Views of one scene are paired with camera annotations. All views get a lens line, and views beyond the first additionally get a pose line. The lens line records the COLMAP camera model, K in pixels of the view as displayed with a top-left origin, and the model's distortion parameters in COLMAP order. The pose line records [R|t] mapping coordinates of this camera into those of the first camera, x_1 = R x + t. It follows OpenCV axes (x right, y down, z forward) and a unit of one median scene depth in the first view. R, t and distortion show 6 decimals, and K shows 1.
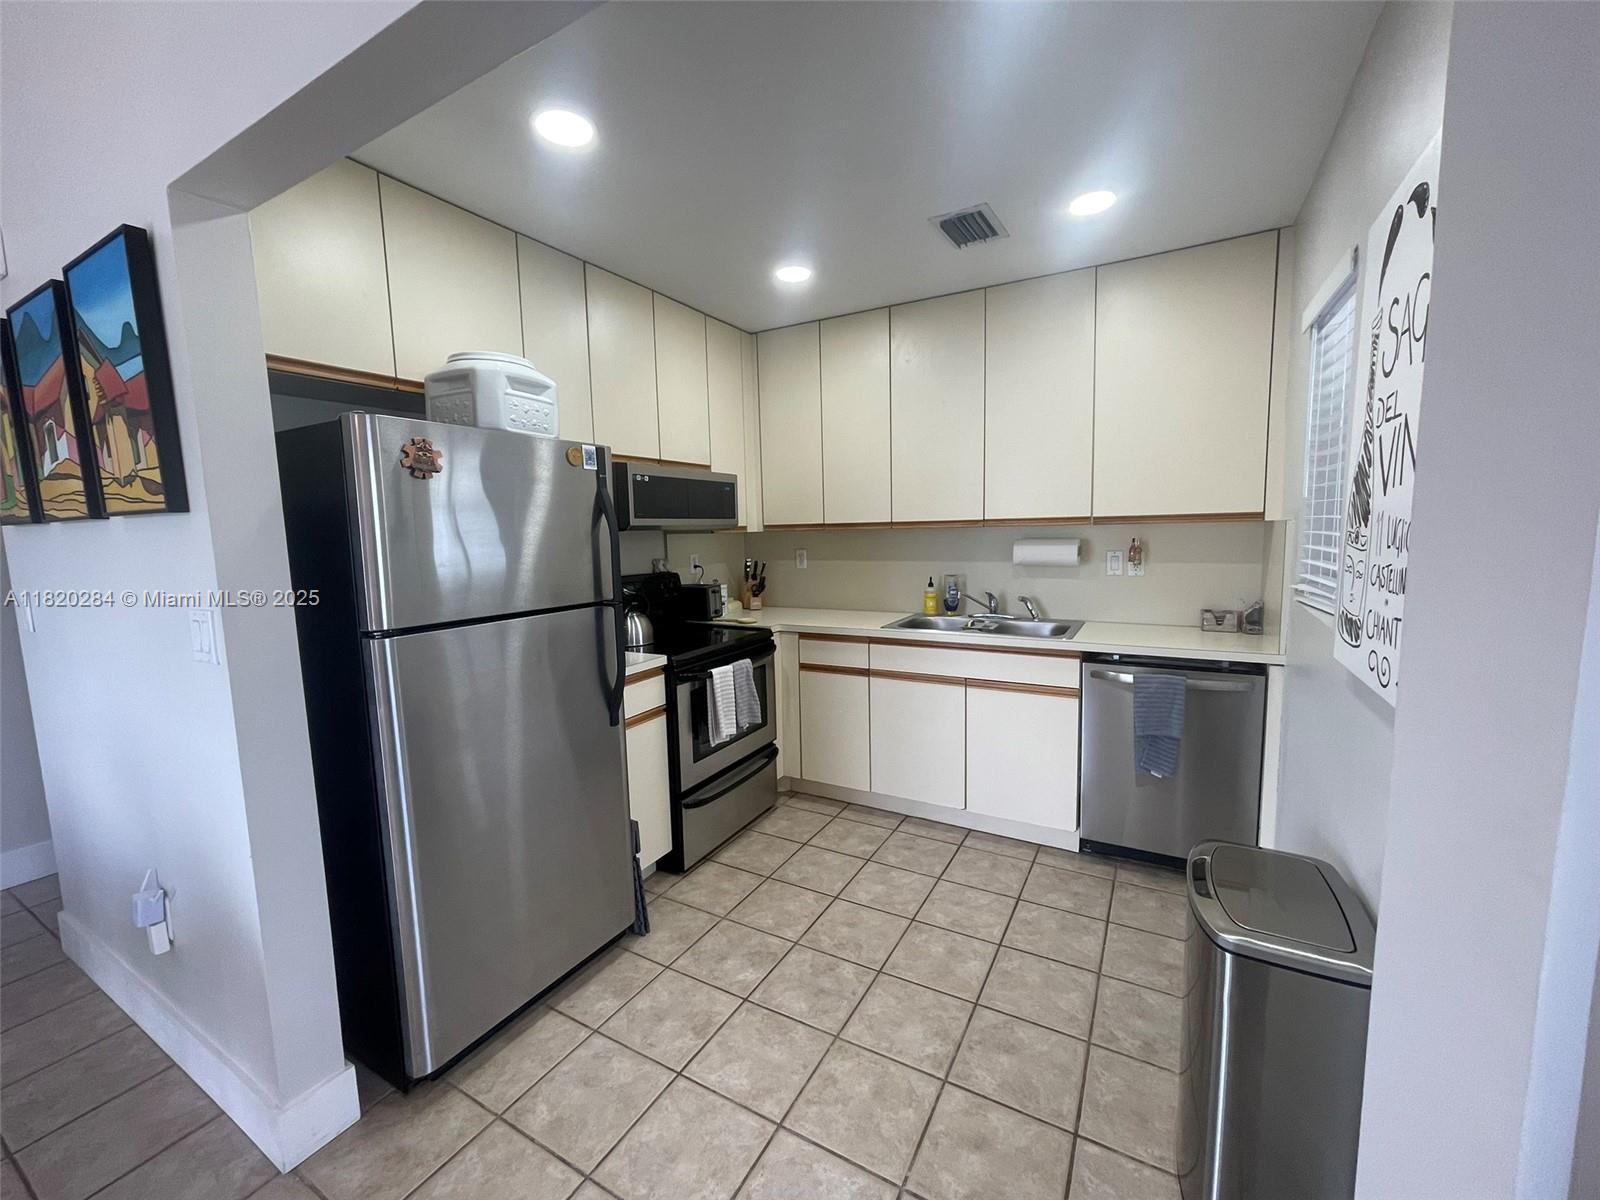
lens RADIAL K [[647.4, 0, 794.5], [0, 647.4, 598.5], [0, 0, 1]] dist [-0.003009, 0.000478]
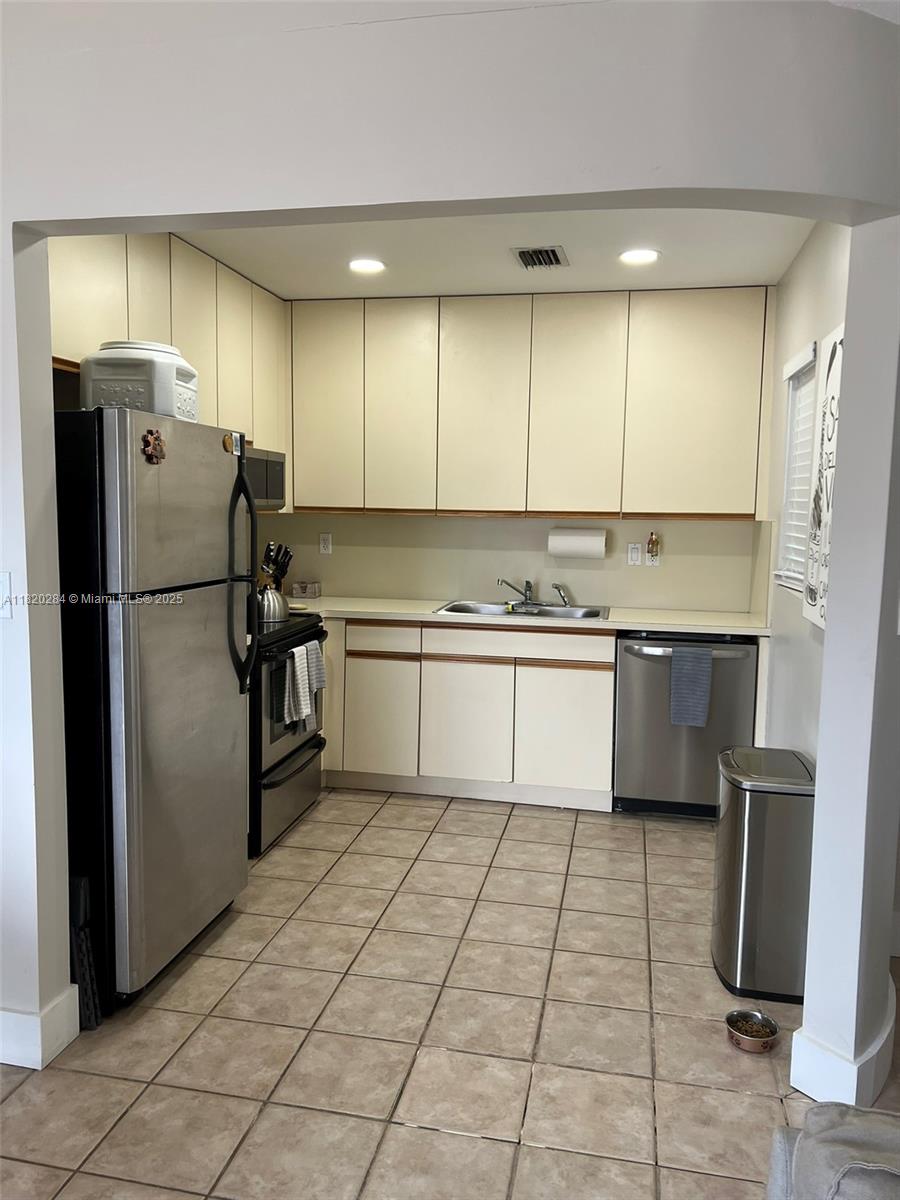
lens RADIAL K [[893.3, 0, 438.8], [0, 893.3, 593.6], [0, 0, 1]] dist [0.049692, -0.053721]
pose [[0.951617, 0.007452, 0.307197, -0.385505], [-0.004197, 0.999928, -0.011256, 0.041770], [-0.307258, 0.009422, 0.951579, -0.459374]]
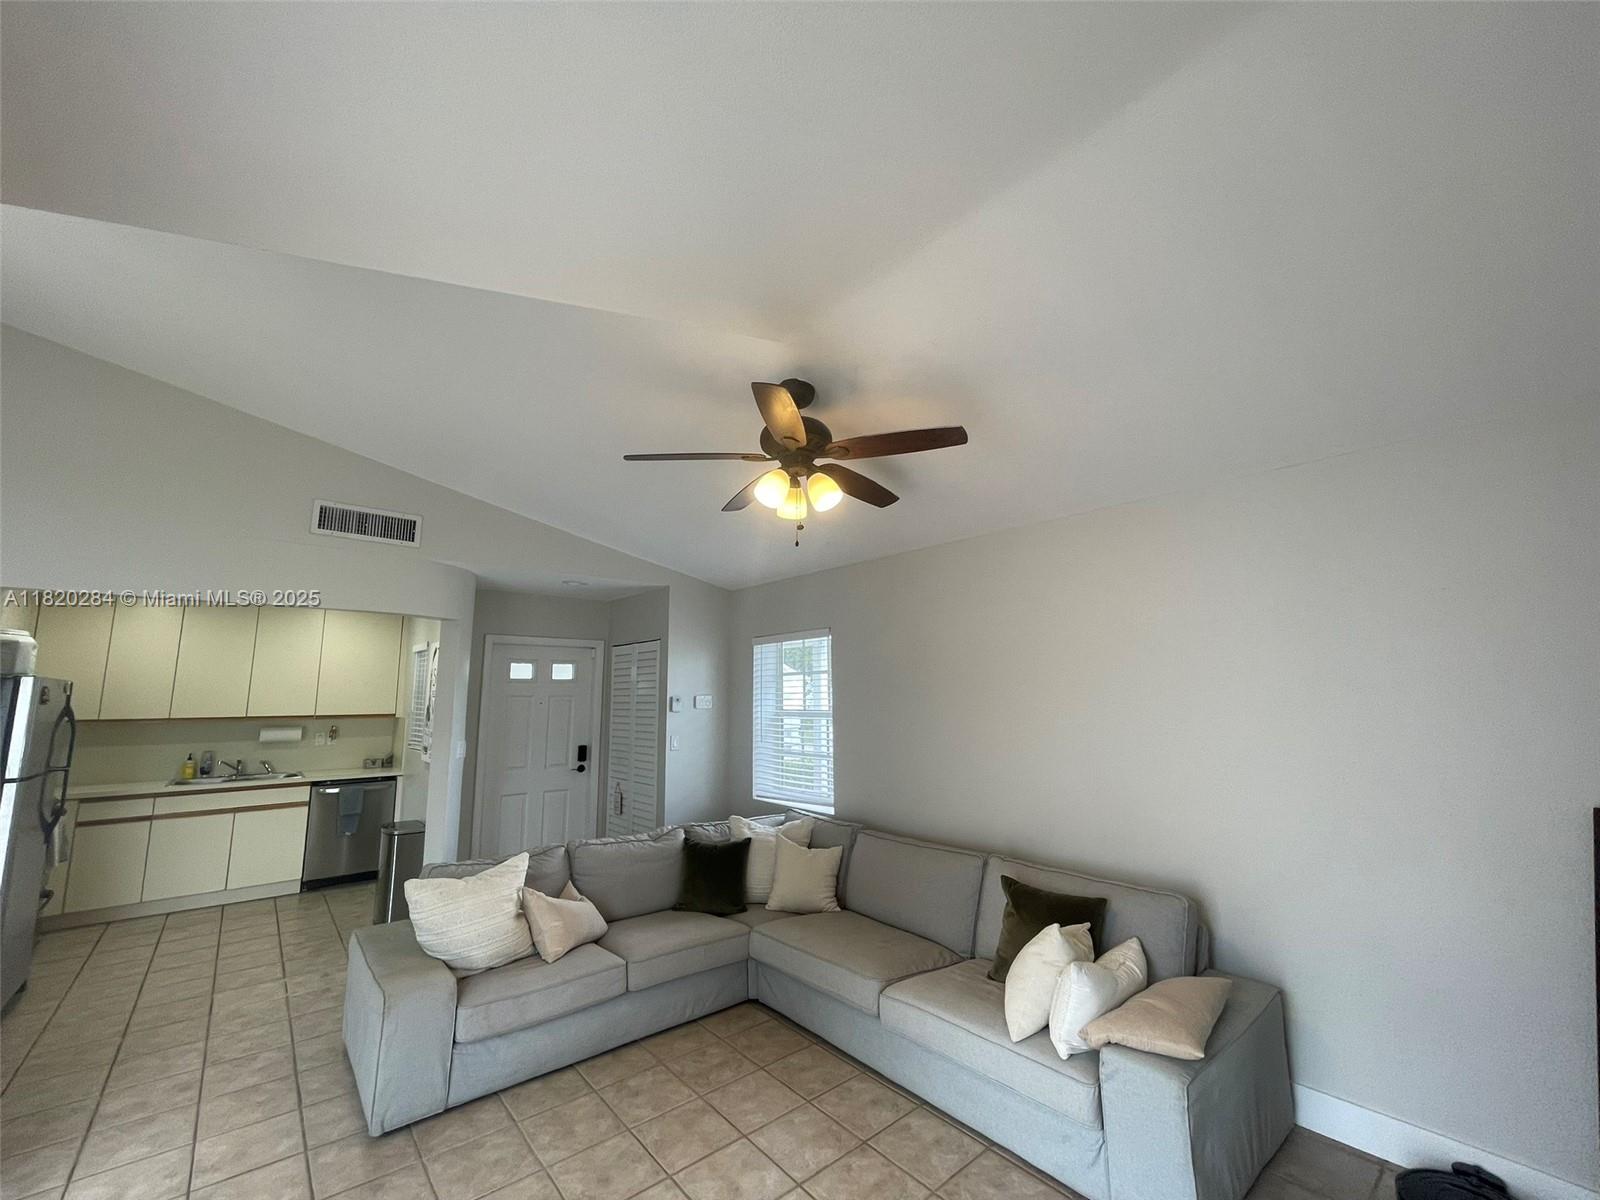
lens RADIAL K [[647.4, 0, 796.8], [0, 647.4, 600.7], [0, 0, 1]] dist [-0.003009, 0.000478]
pose [[0.345464, 0.158497, 0.924950, -1.145481], [0.100960, 0.973636, -0.204548, 0.109391], [-0.932985, 0.164047, 0.320355, -1.346709]]
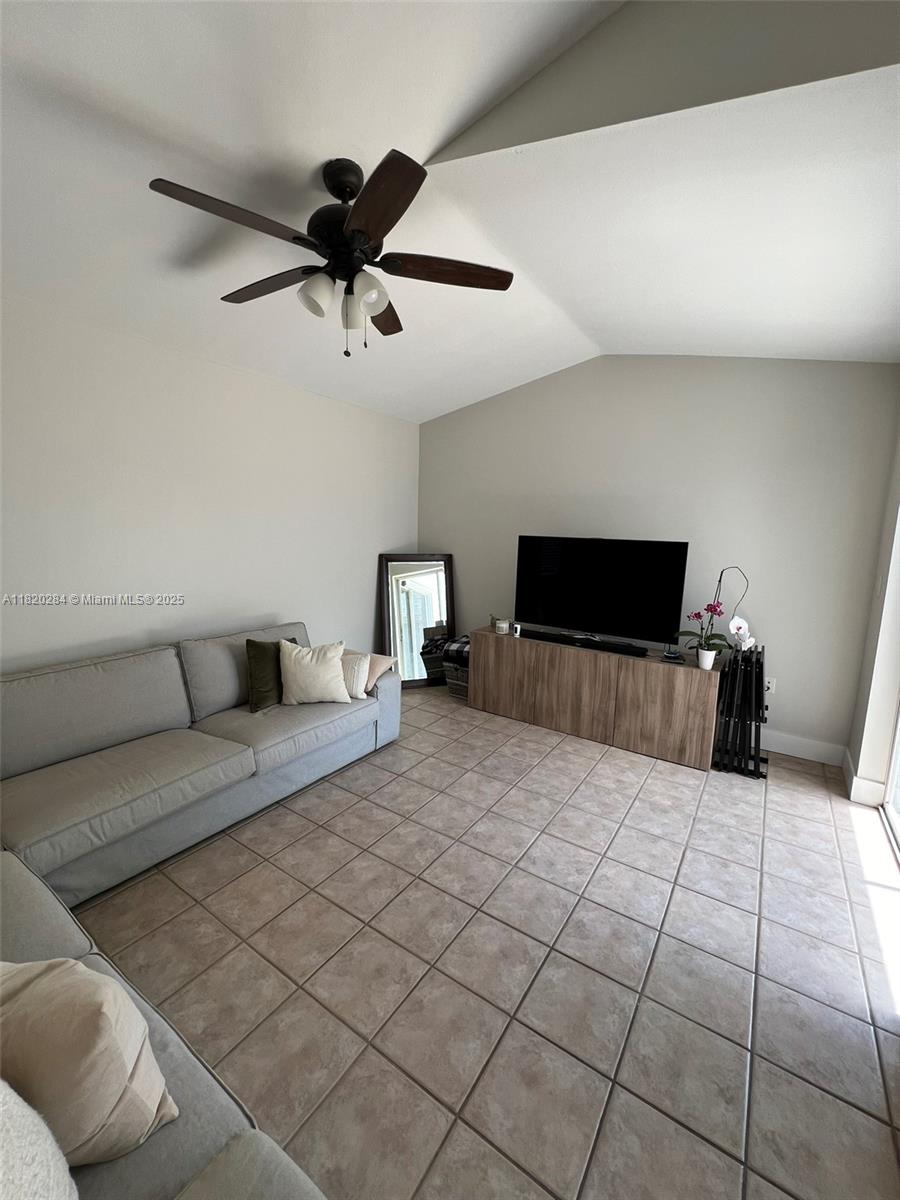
lens RADIAL K [[480.5, 0, 450.3], [0, 480.5, 601.9], [0, 0, 1]] dist [-0.002778, 0.001048]
pose [[-0.996972, -0.010112, 0.077096, -0.409263], [0.010312, 0.965557, 0.259989, -0.004046], [-0.077069, 0.259997, -0.962529, -0.136470]]
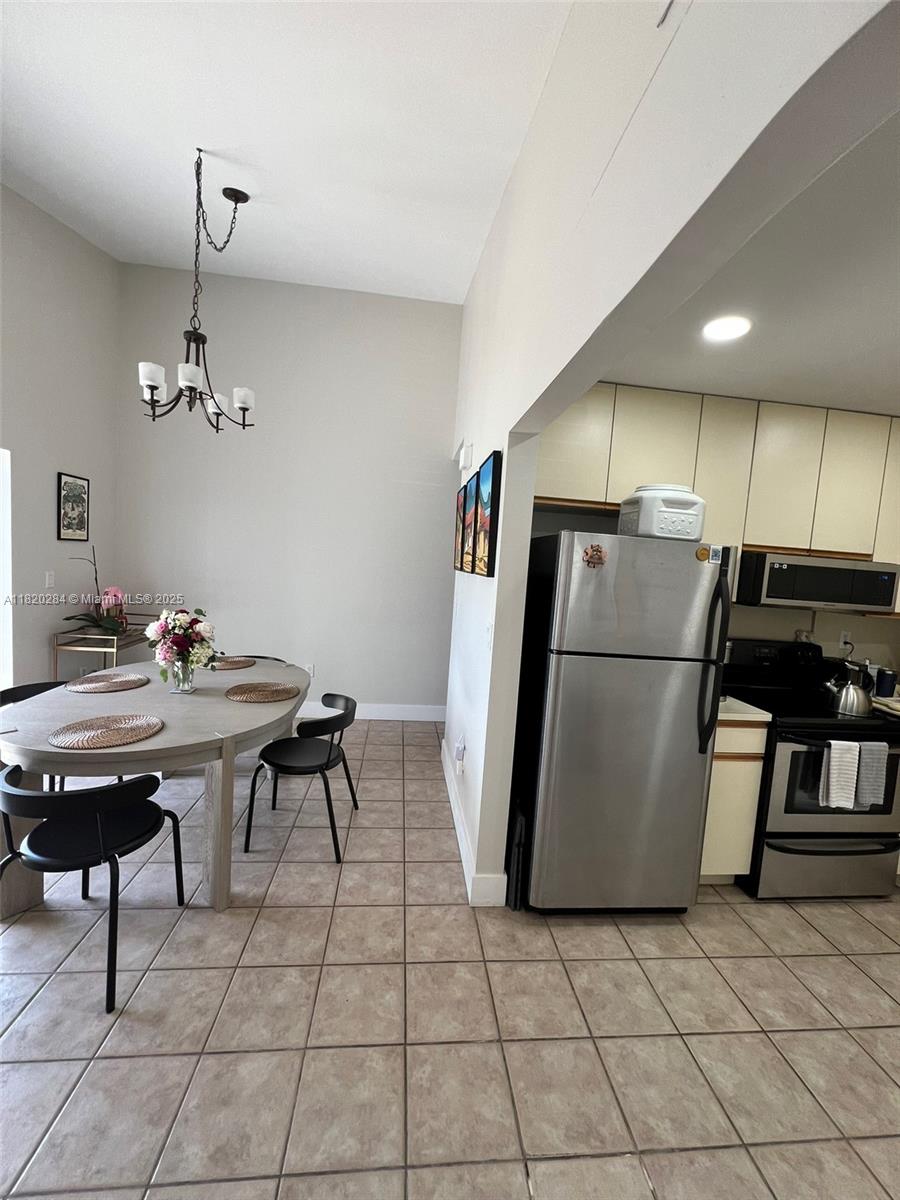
lens RADIAL K [[476.5, 0, 452.6], [0, 476.5, 599.7], [0, 0, 1]] dist [-0.003452, 0.000807]
pose [[0.582036, 0.126892, -0.803202, 0.152726], [-0.171156, 0.984739, 0.031544, -0.052225], [0.794947, 0.119113, 0.594871, -0.021565]]
